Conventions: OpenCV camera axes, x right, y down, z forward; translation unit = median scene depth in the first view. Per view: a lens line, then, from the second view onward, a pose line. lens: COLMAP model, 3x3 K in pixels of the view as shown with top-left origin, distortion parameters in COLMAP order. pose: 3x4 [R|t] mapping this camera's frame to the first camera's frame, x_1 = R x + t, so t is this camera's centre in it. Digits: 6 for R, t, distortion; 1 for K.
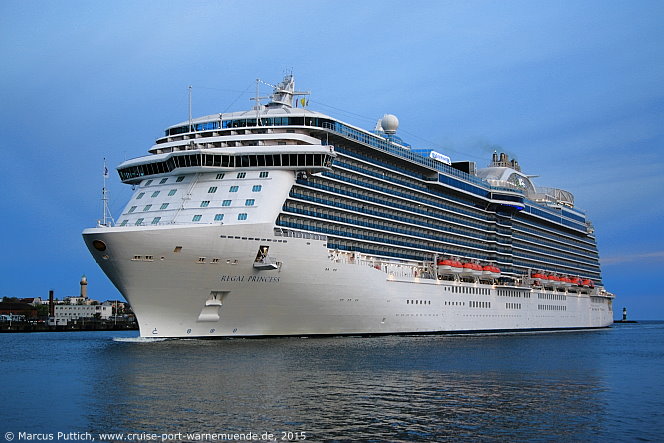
lens RADIAL K [[1110.1, 0, 329.4], [0, 1110.1, 225.2], [0, 0, 1]] dist [-0.029500, 0.000000]
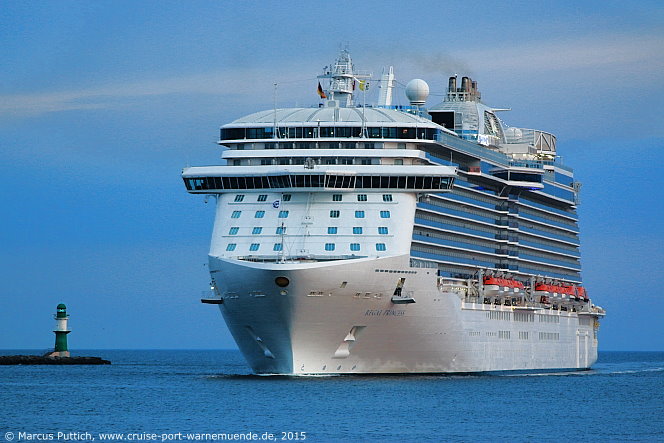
lens RADIAL K [[4528.8, 0, 331.5], [0, 4528.8, 221.4], [0, 0, 1]] dist [0.803233, 0.000000]
pose [[0.961095, 0.015484, 0.275783, -1.035702], [-0.031739, 0.998005, 0.054575, -0.208919], [-0.274388, -0.061205, 0.959669, -2.350535]]
